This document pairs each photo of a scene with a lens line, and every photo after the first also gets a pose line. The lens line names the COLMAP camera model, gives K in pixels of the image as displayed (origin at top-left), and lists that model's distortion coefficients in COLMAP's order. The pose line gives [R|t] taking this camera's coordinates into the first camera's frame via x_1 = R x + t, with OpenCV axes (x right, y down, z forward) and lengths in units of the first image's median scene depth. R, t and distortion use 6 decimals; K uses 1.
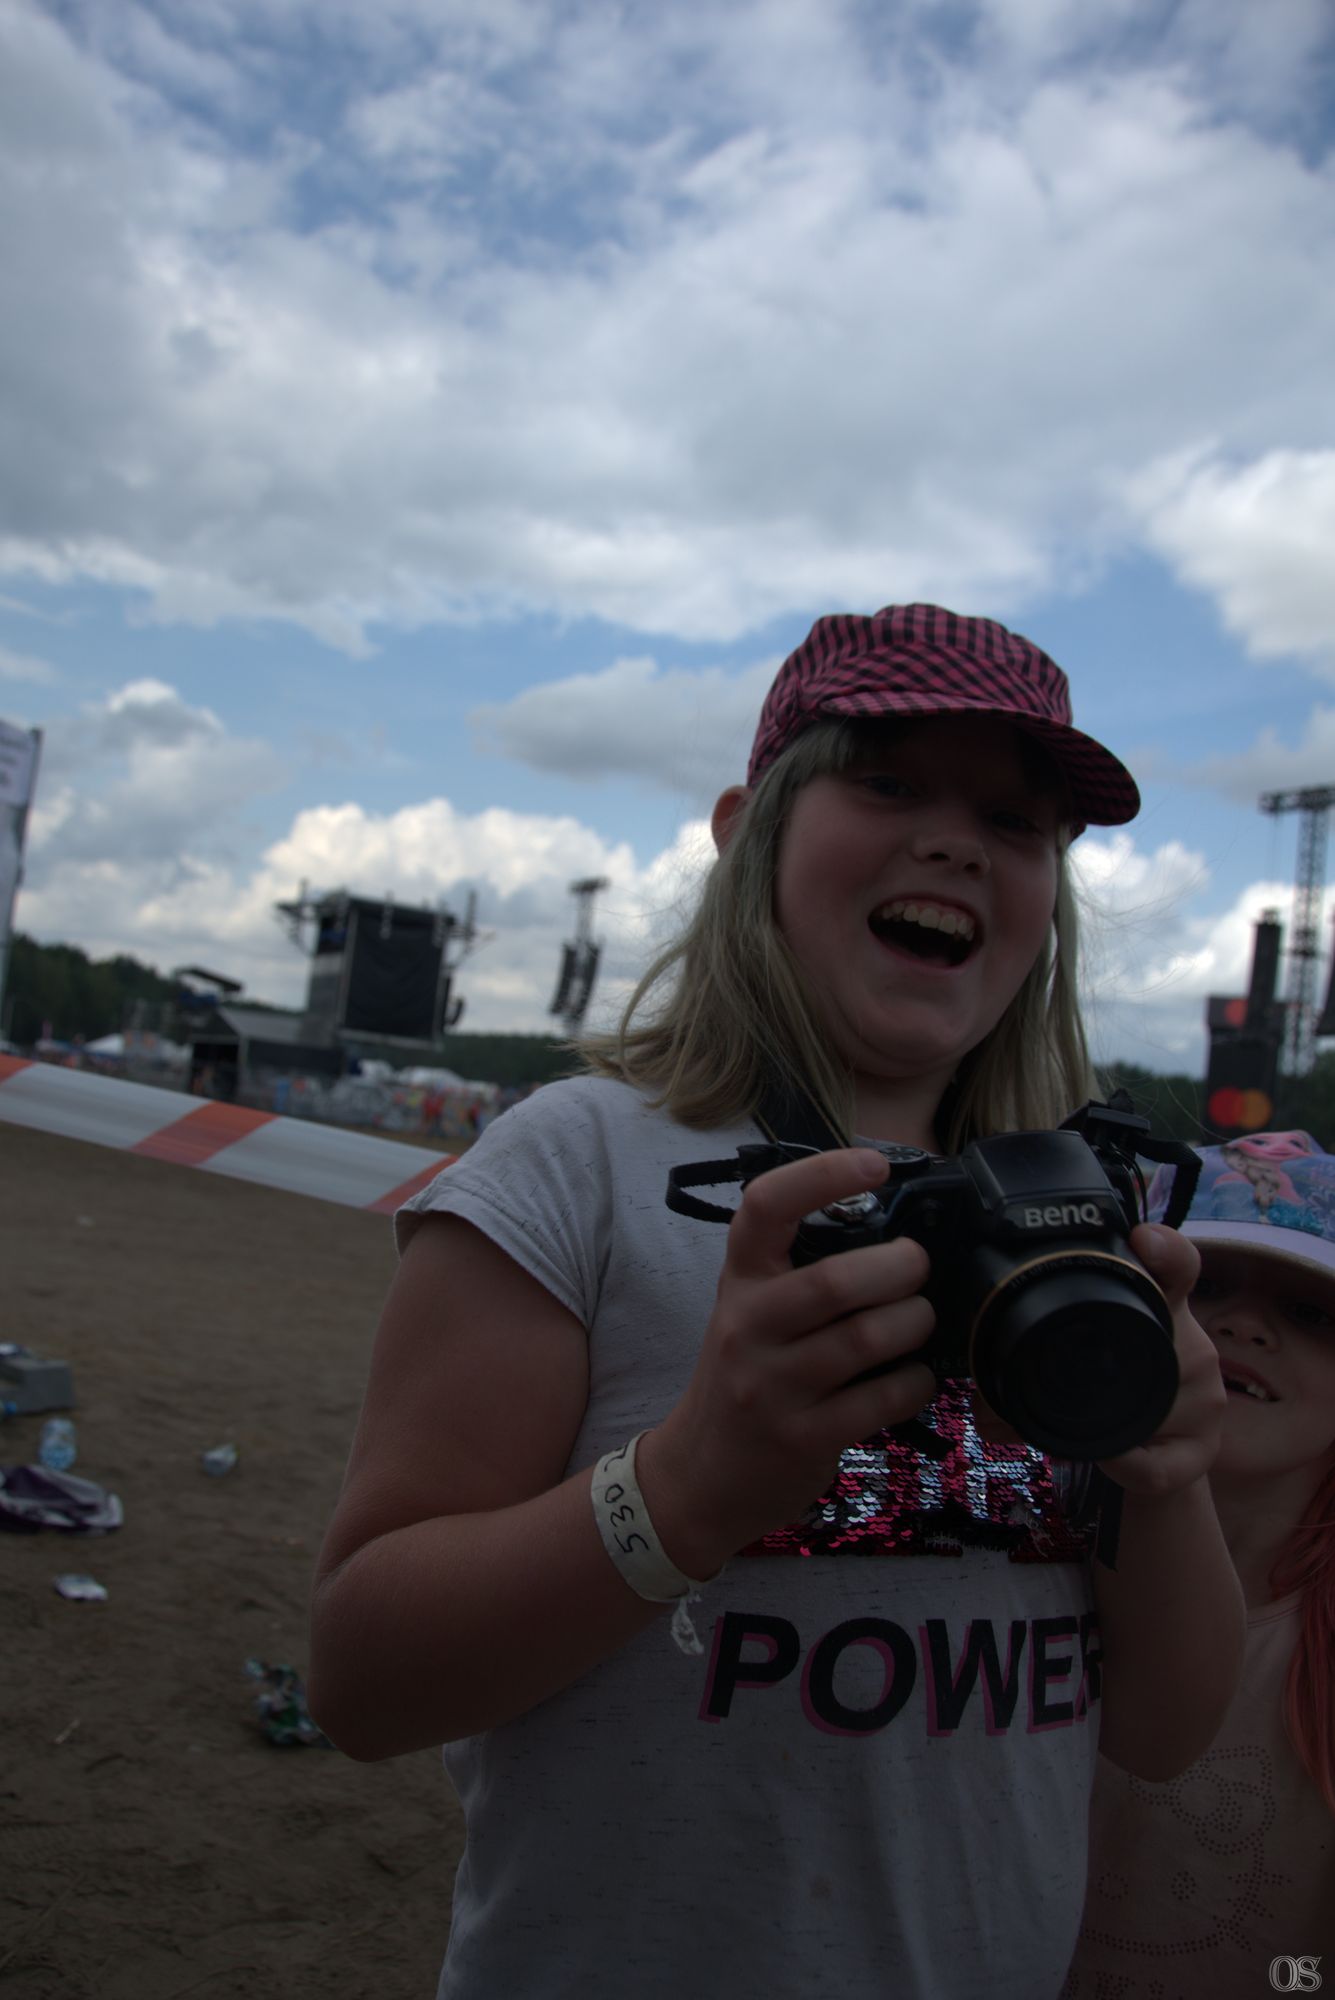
lens RADIAL K [[1499.6, 0, 667.5], [0, 1499.6, 1000.0], [0, 0, 1]] dist [-0.192930, 0.102922]
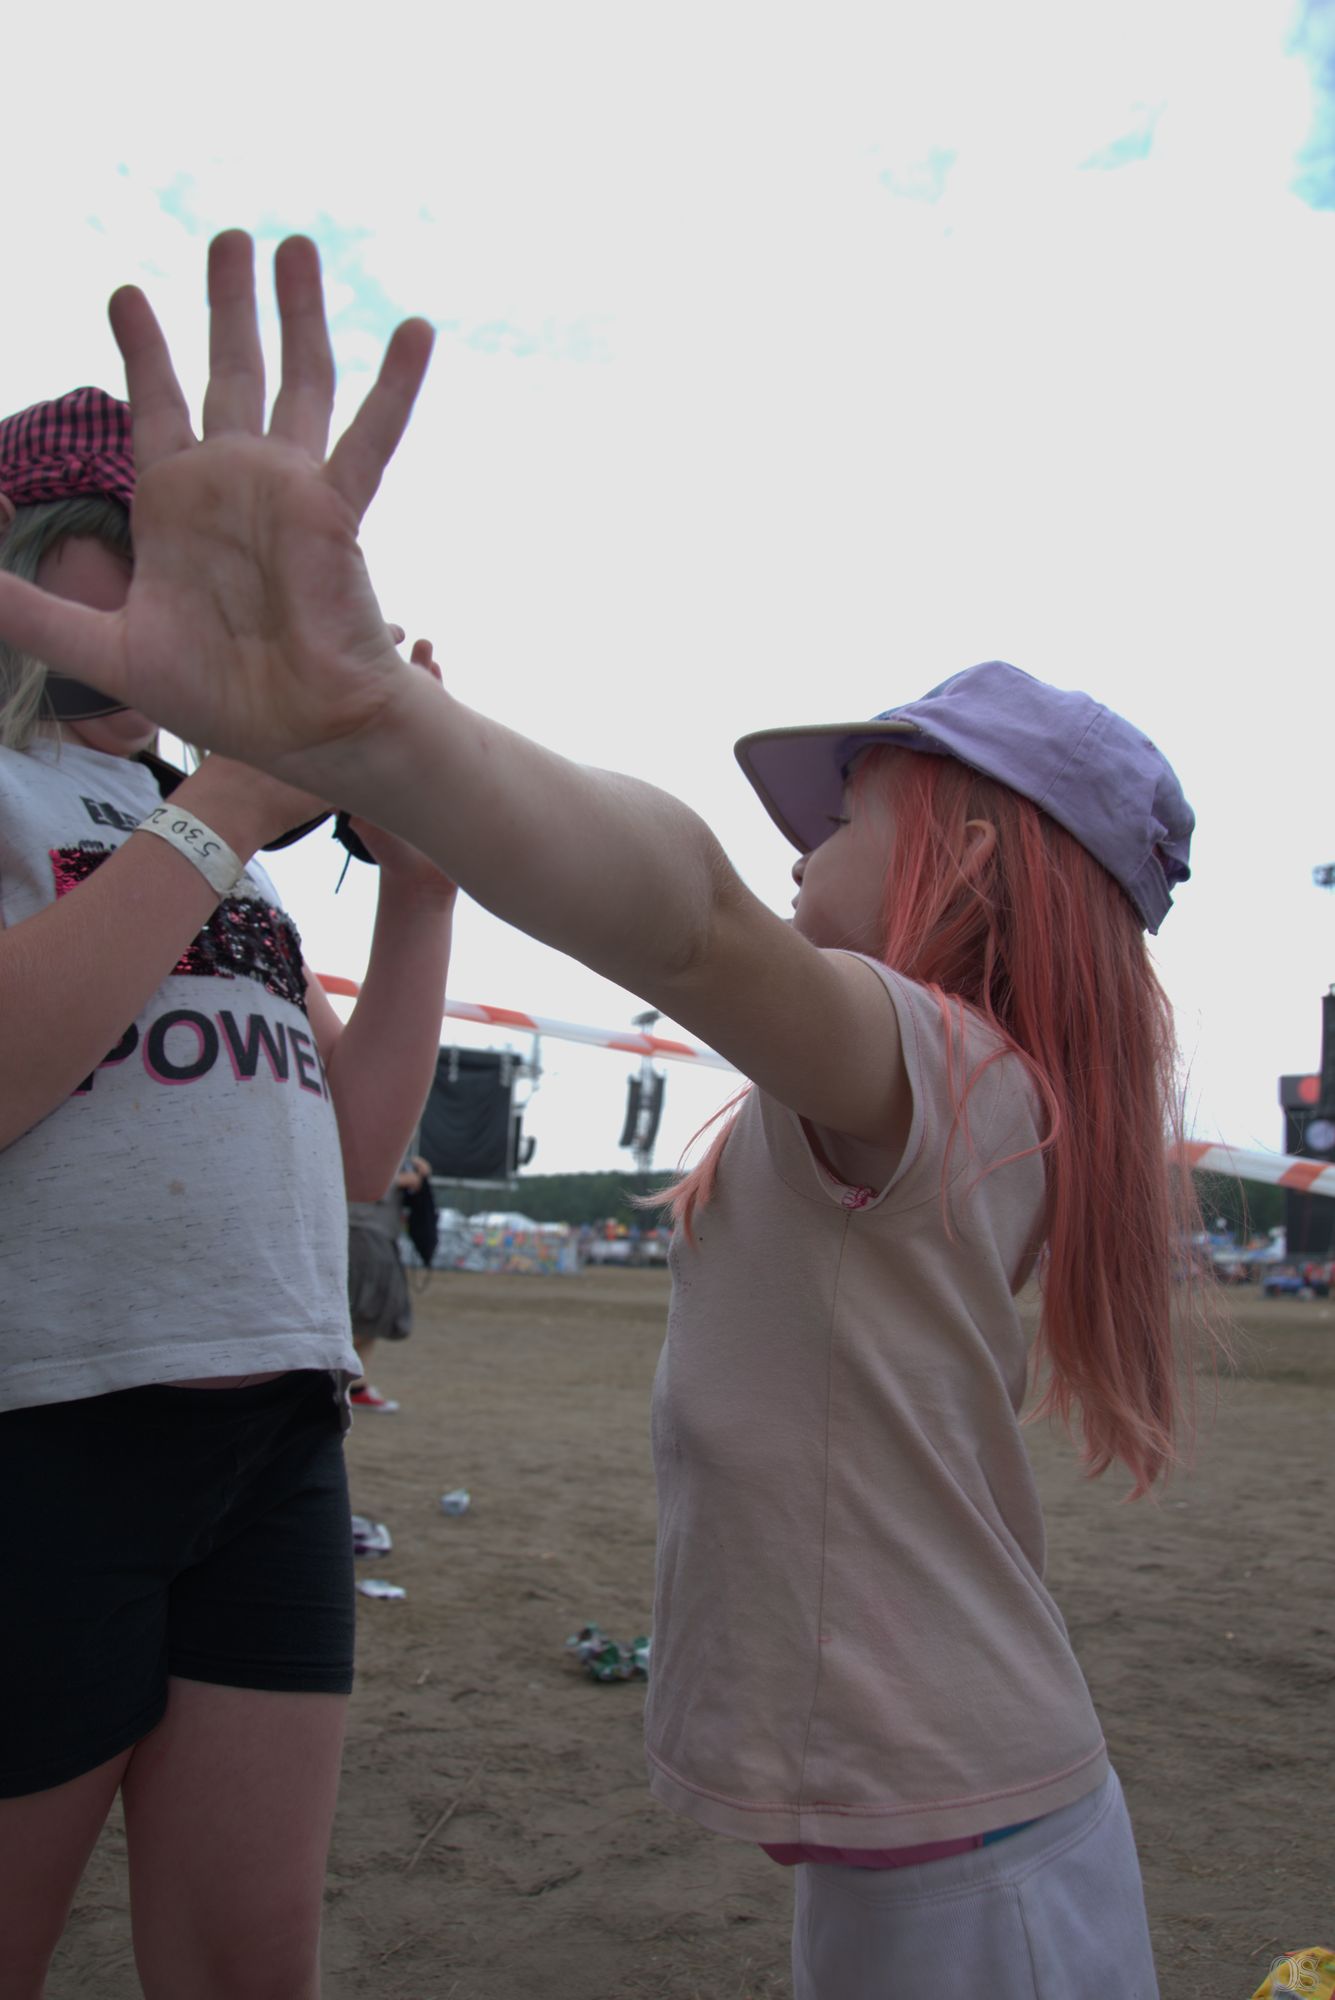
lens RADIAL K [[1499.6, 0, 667.5], [0, 1499.6, 1000.0], [0, 0, 1]] dist [-0.192930, 0.102922]
pose [[0.996123, -0.078802, -0.039104, -0.092134], [0.075219, 0.993460, -0.085905, 0.059051], [0.045617, 0.082631, 0.995536, -0.131104]]
